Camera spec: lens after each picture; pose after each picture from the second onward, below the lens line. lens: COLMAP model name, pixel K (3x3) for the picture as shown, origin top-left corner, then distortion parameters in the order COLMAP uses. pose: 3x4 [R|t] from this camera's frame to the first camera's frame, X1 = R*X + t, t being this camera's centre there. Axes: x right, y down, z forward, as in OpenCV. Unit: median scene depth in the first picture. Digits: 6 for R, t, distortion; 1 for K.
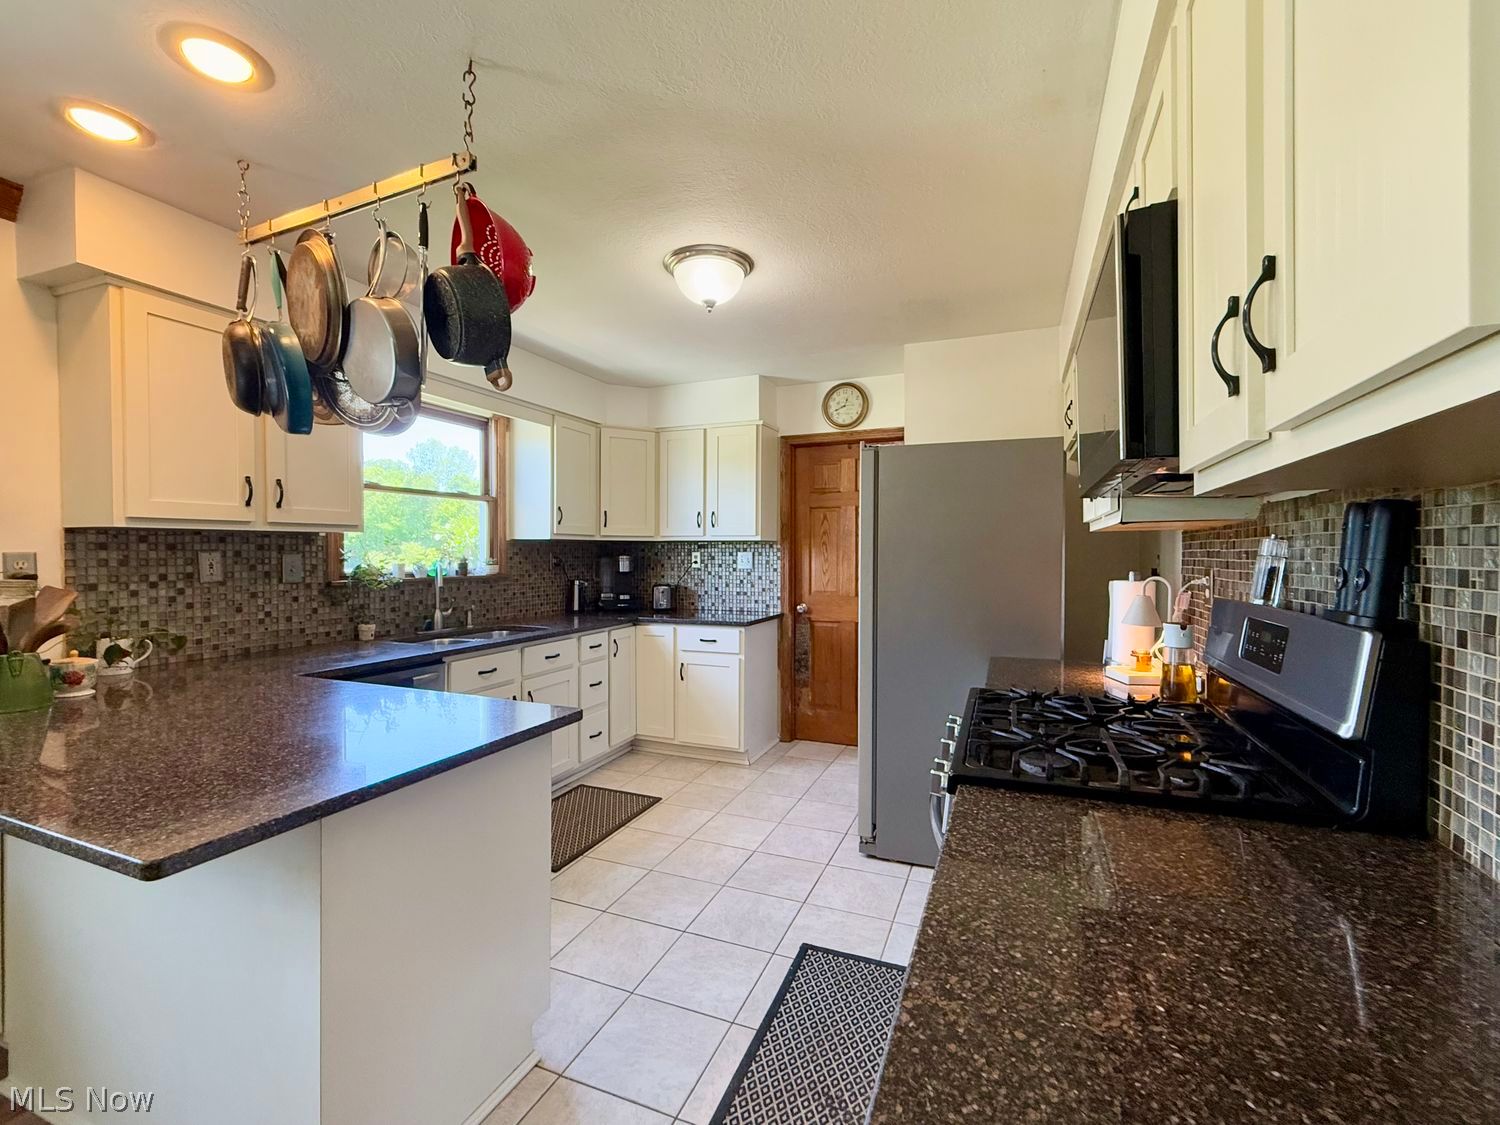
lens RADIAL K [[648.9, 0, 749.1], [0, 648.9, 560.9], [0, 0, 1]] dist [-0.000881, 0.000381]
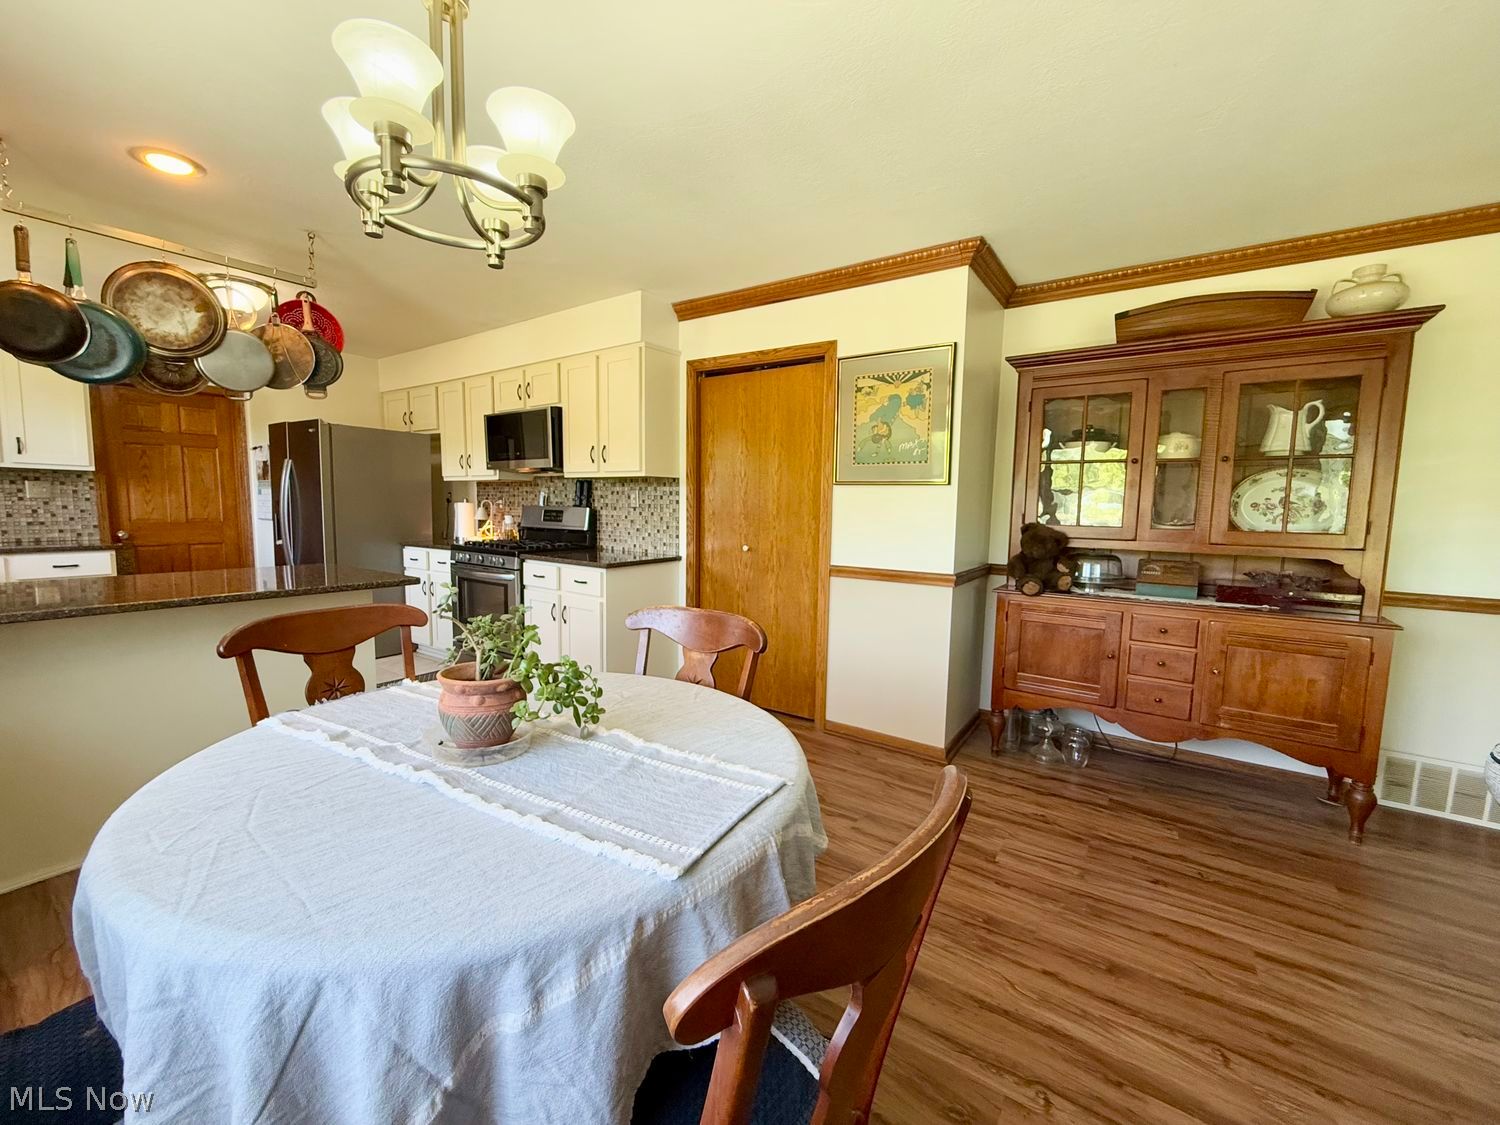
lens RADIAL K [[597.7, 0, 745.6], [0, 597.7, 561.7], [0, 0, 1]] dist [-0.000790, 0.000076]
pose [[0.217867, -0.088933, 0.971918, -0.763468], [-0.005351, 0.995716, 0.092310, 0.021913], [-0.975964, -0.025312, 0.216458, -0.272362]]
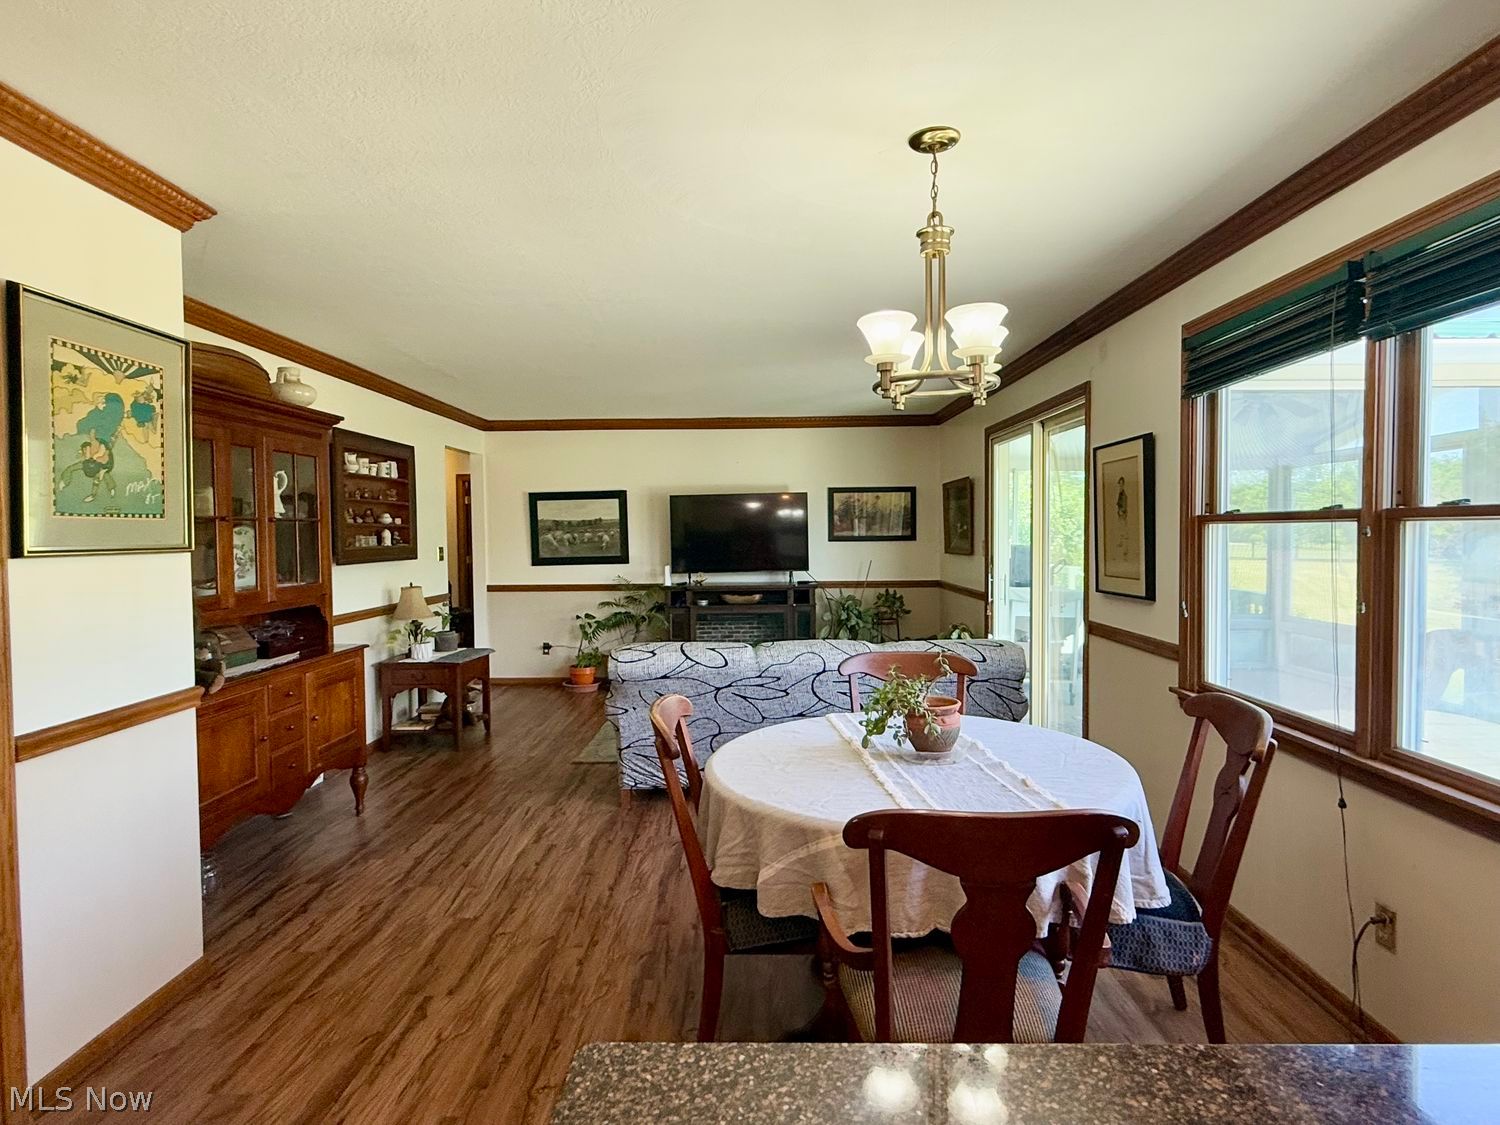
lens RADIAL K [[828.3, 0, 744.7], [0, 828.3, 561.1], [0, 0, 1]] dist [0.000736, 0.000157]
pose [[-0.932038, 0.024814, -0.361510, -0.169975], [0.006942, 0.998692, 0.050653, -0.028563], [0.362294, 0.044700, -0.930991, 0.419721]]
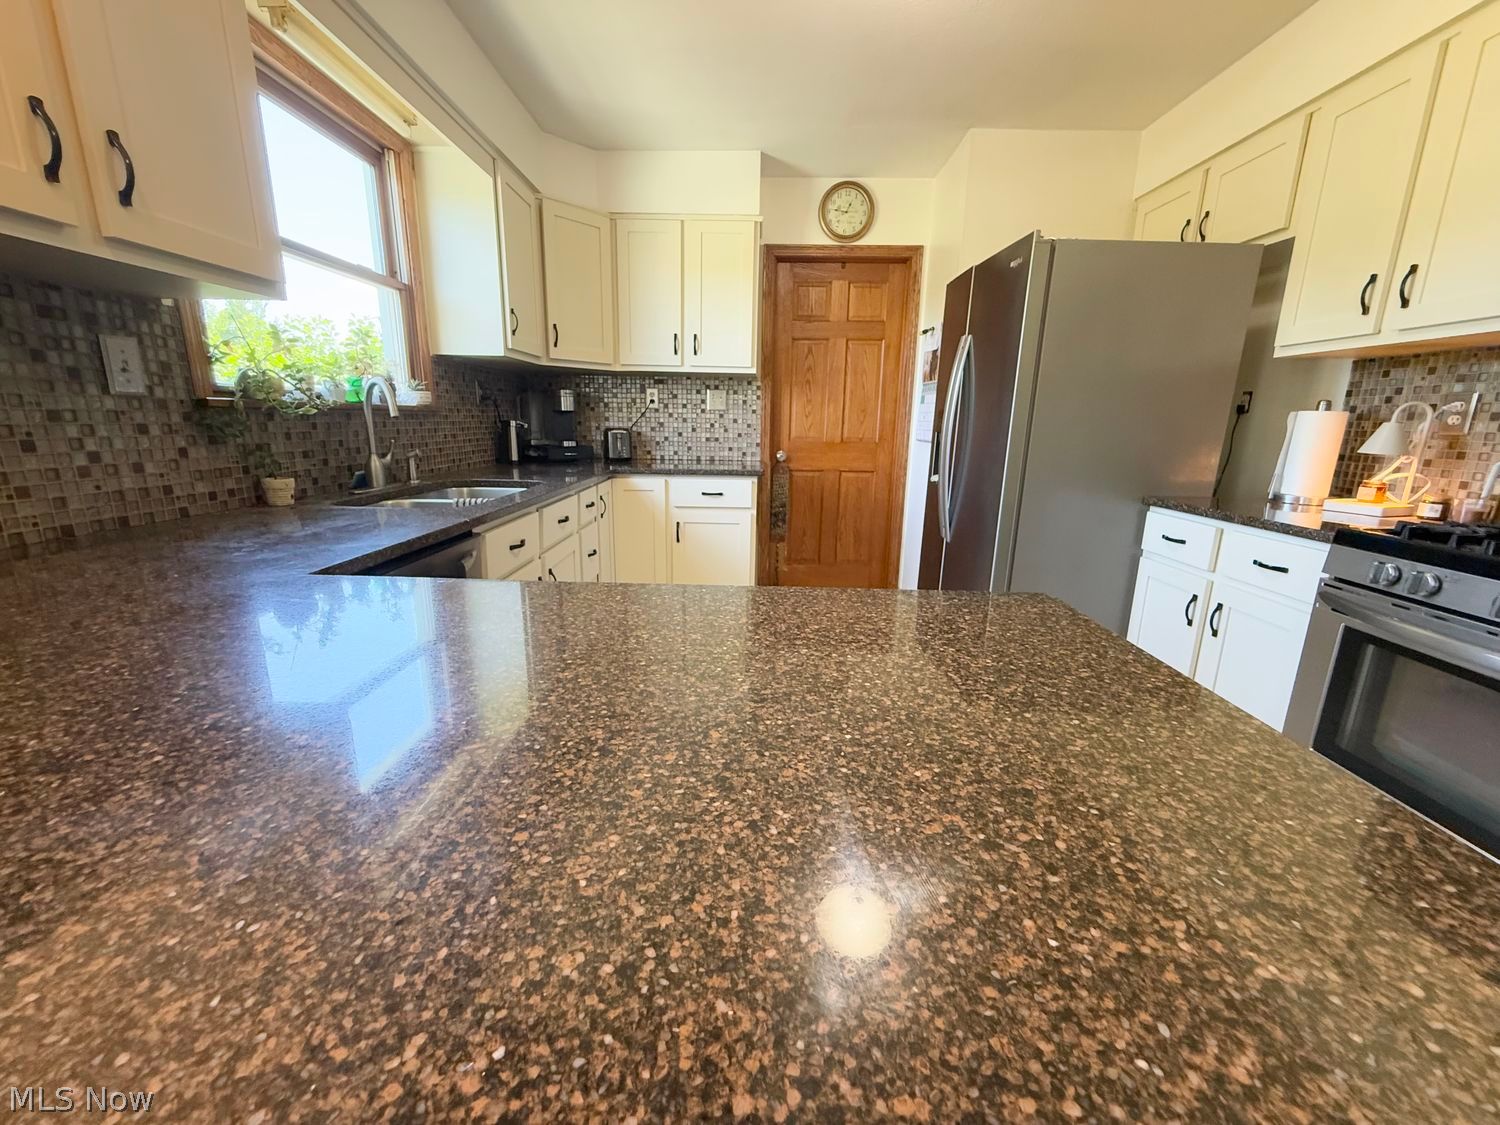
lens RADIAL K [[597.7, 0, 745.6], [0, 597.7, 561.7], [0, 0, 1]] dist [-0.000790, 0.000076]
pose [[0.931572, -0.069495, 0.356852, -0.308269], [-0.012812, 0.974675, 0.223259, 0.035540], [-0.363330, -0.212554, 0.907090, 0.268288]]
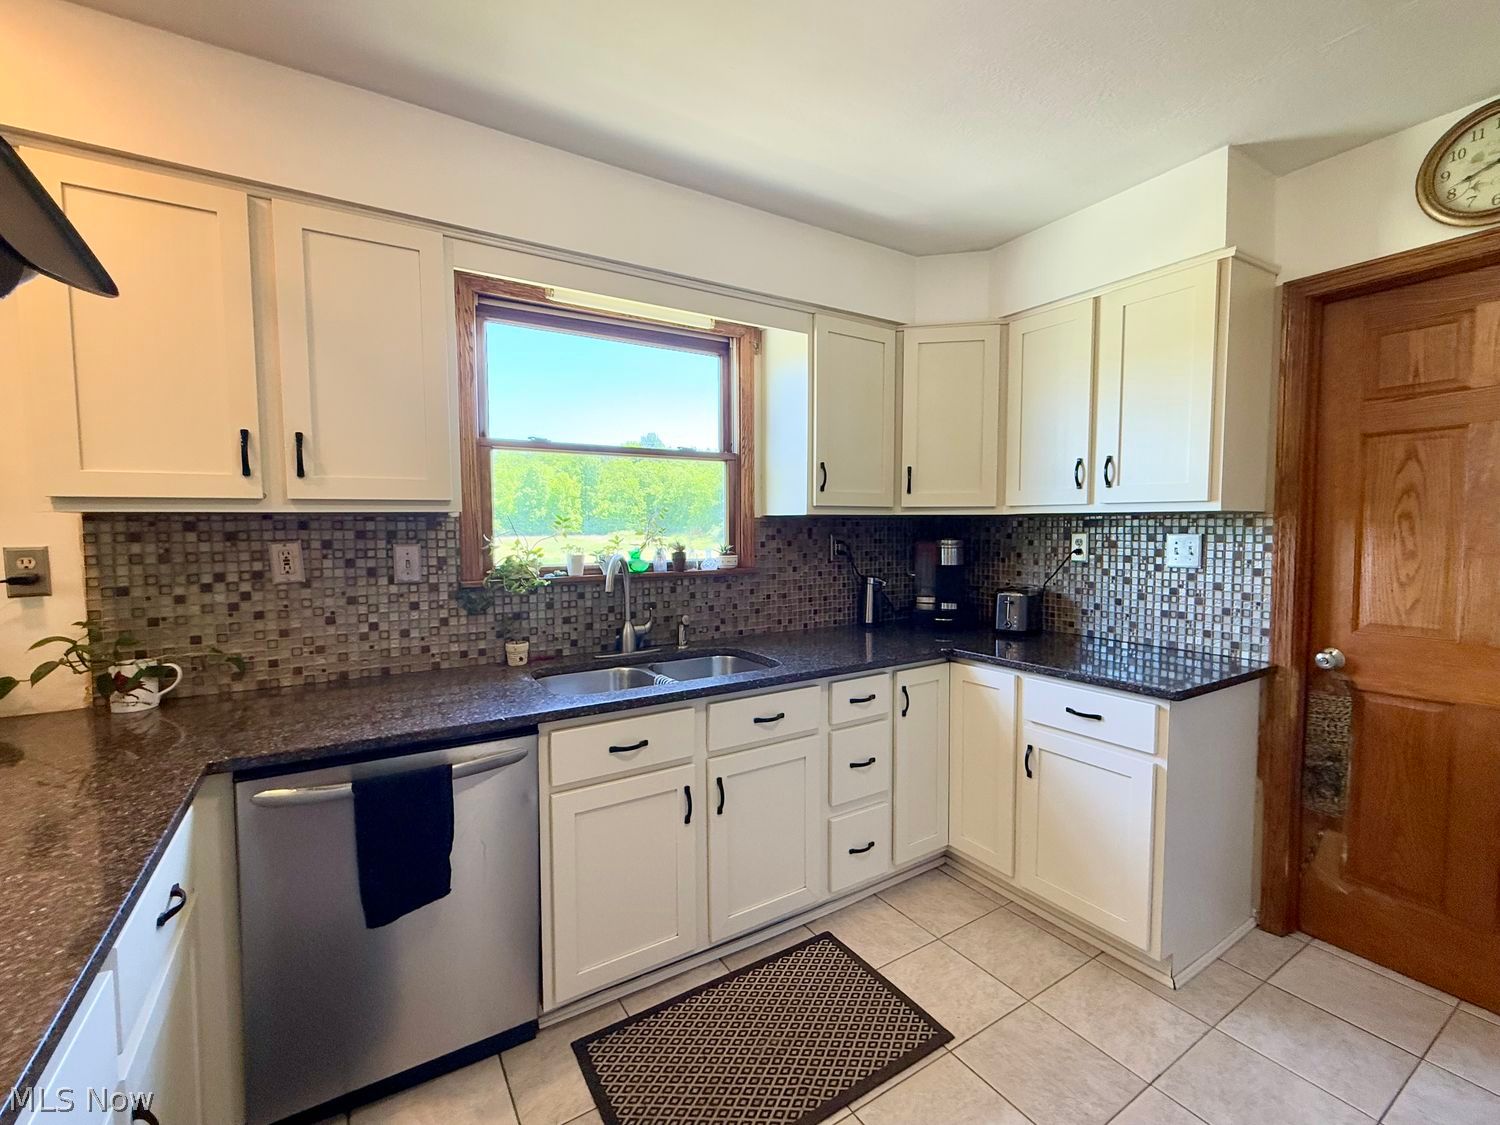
lens RADIAL K [[648.9, 0, 749.1], [0, 648.9, 560.9], [0, 0, 1]] dist [-0.000881, 0.000381]
pose [[0.814093, 0.027545, -0.580081, 0.013888], [-0.002135, 0.999010, 0.044442, -0.017029], [0.580730, -0.034941, 0.813346, 0.452544]]
